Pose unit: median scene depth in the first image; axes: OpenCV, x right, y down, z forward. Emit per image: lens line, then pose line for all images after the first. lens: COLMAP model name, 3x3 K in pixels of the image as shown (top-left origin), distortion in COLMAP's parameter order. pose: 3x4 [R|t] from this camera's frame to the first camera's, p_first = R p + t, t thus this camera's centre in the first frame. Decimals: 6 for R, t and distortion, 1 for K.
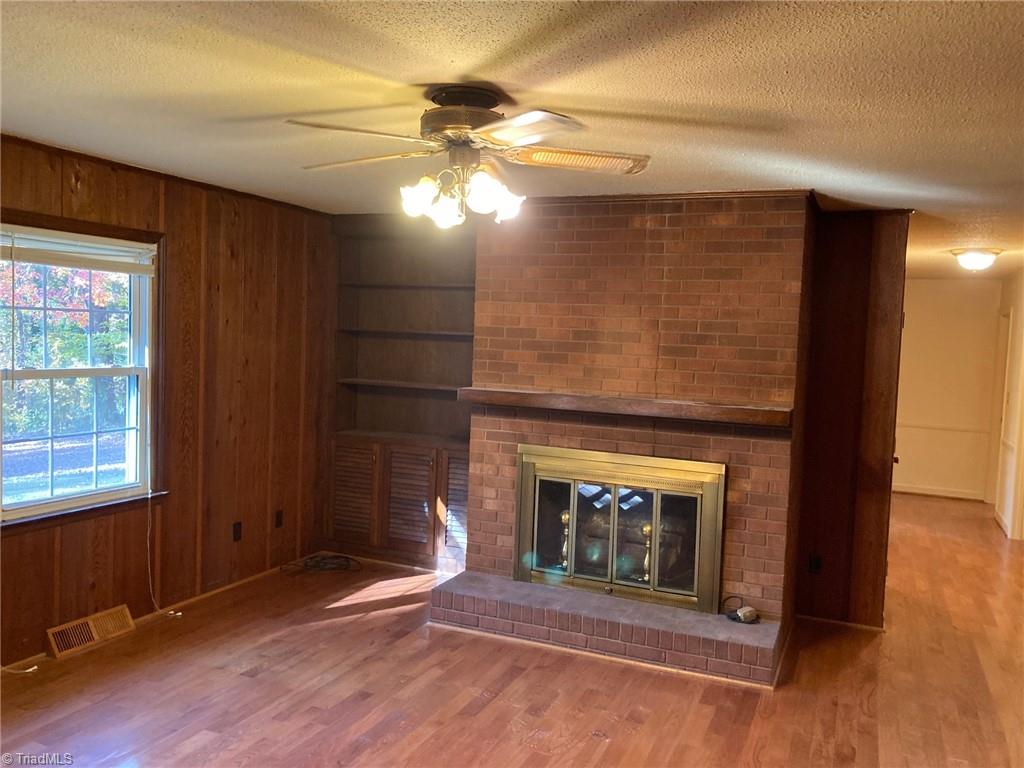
lens RADIAL K [[836.7, 0, 522.9], [0, 836.7, 388.0], [0, 0, 1]] dist [0.049828, -0.066771]
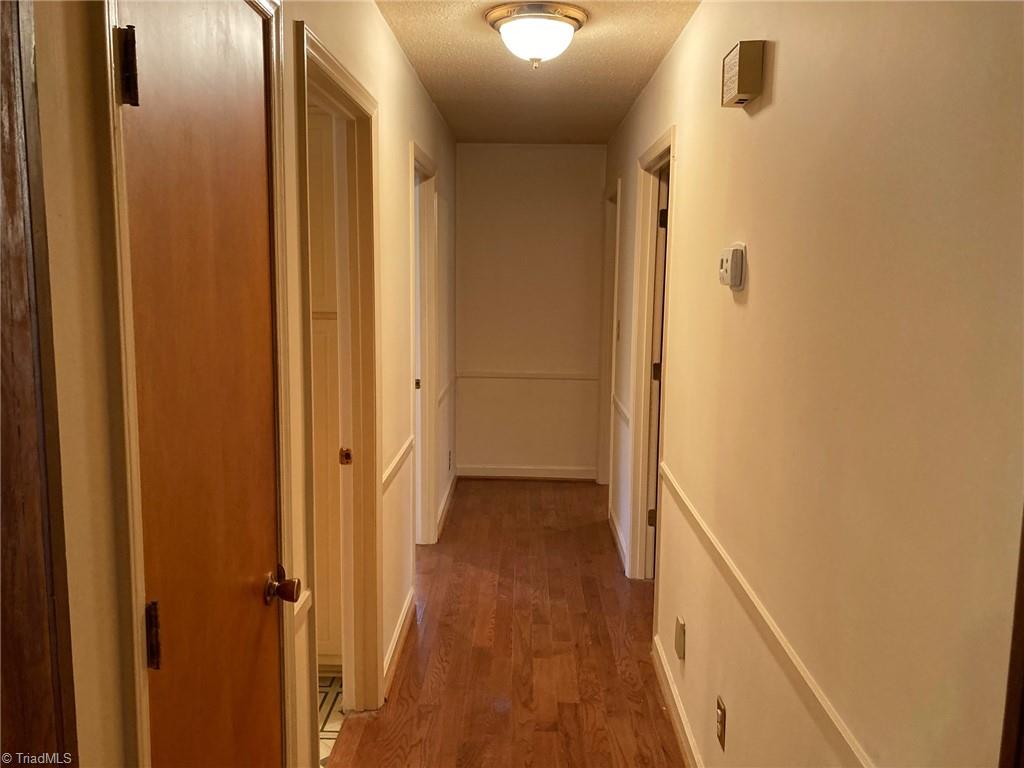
lens RADIAL K [[838.3, 0, 512.9], [0, 838.3, 379.8], [0, 0, 1]] dist [0.021612, -0.010064]
pose [[0.924185, -0.079404, 0.373600, 0.282646], [0.047969, 0.994537, 0.092715, -0.013651], [-0.378921, -0.067765, 0.922945, 0.479931]]
